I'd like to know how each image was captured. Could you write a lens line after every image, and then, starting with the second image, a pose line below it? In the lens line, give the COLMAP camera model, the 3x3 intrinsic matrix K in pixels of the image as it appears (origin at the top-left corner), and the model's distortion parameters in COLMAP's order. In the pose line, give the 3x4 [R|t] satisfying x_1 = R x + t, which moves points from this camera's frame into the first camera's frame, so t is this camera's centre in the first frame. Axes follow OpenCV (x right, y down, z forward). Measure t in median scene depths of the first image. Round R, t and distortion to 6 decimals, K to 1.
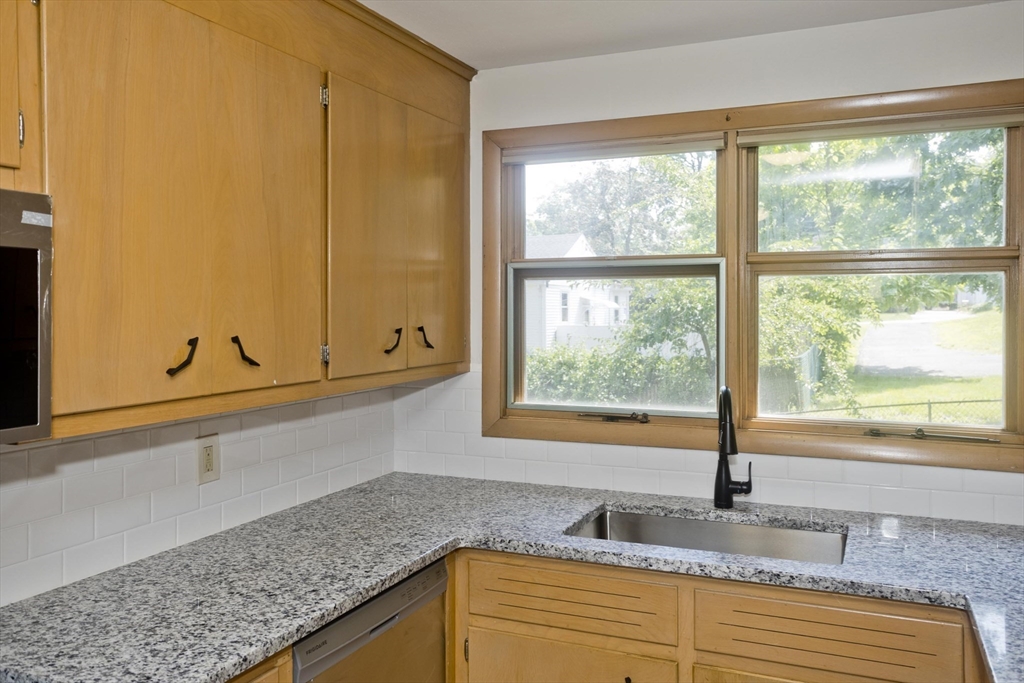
lens RADIAL K [[846.6, 0, 497.3], [0, 846.6, 312.8], [0, 0, 1]] dist [-0.000772, 0.011180]
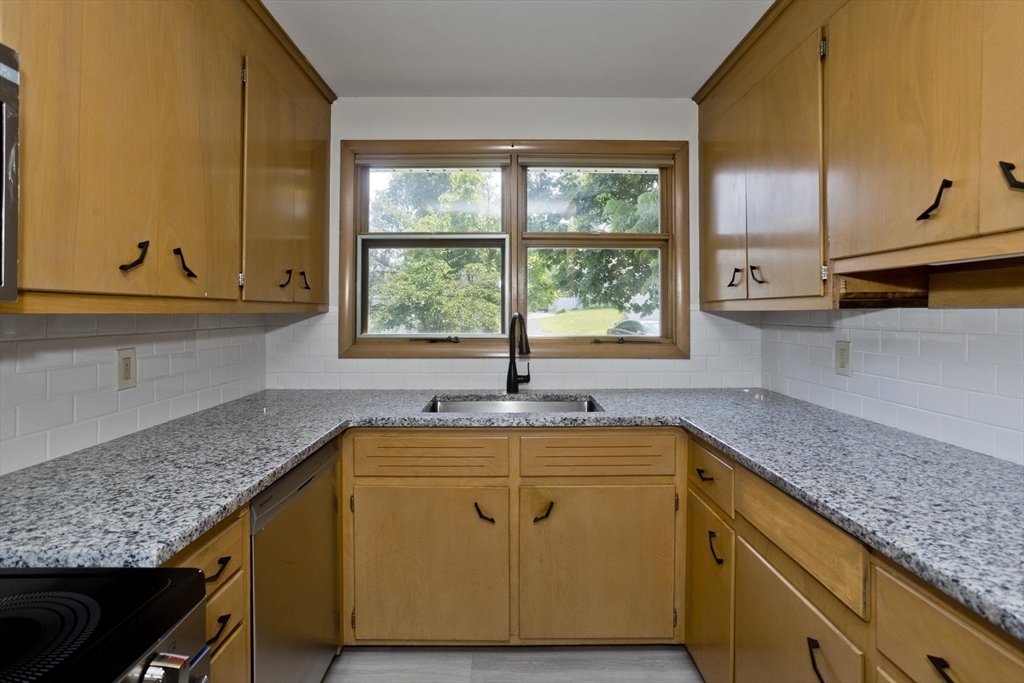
lens RADIAL K [[526.7, 0, 505.0], [0, 526.7, 309.4], [0, 0, 1]] dist [-0.060573, 0.043595]
pose [[0.911888, 0.005946, 0.410396, -0.161227], [-0.000807, 0.999919, -0.012695, 0.101606], [-0.410439, 0.011245, 0.911819, 0.142574]]
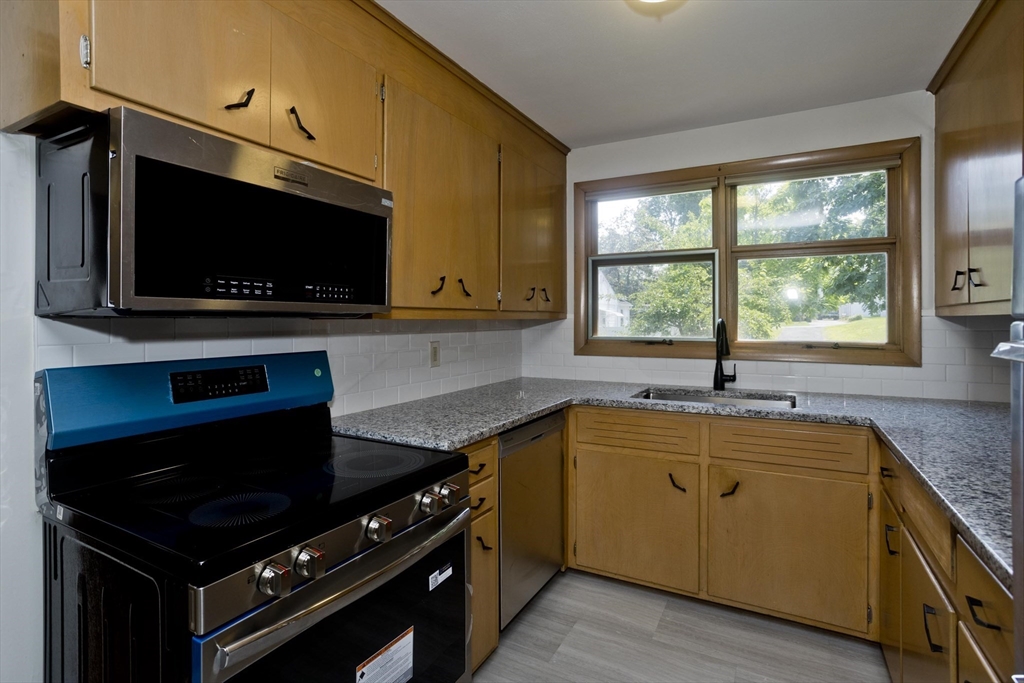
lens RADIAL K [[516.9, 0, 492.6], [0, 516.9, 316.5], [0, 0, 1]] dist [-0.054806, 0.030717]
pose [[0.994981, 0.001464, -0.100049, -0.104960], [-0.002814, 0.999907, -0.013353, 0.106642], [0.100020, 0.013568, 0.994893, -0.111537]]
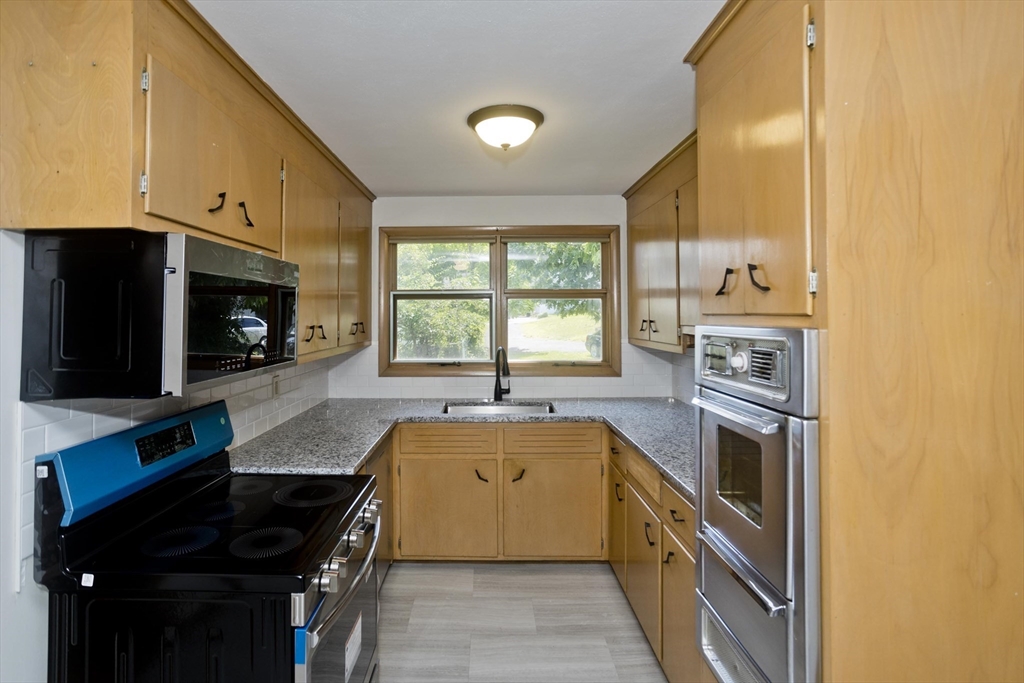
lens RADIAL K [[535.2, 0, 469.5], [0, 535.2, 304.0], [0, 0, 1]] dist [-0.031115, 0.000510]
pose [[0.924564, 0.007111, 0.380961, -0.404267], [0.003880, 0.999598, -0.028076, 0.011490], [-0.381008, 0.027436, 0.924165, -0.352848]]
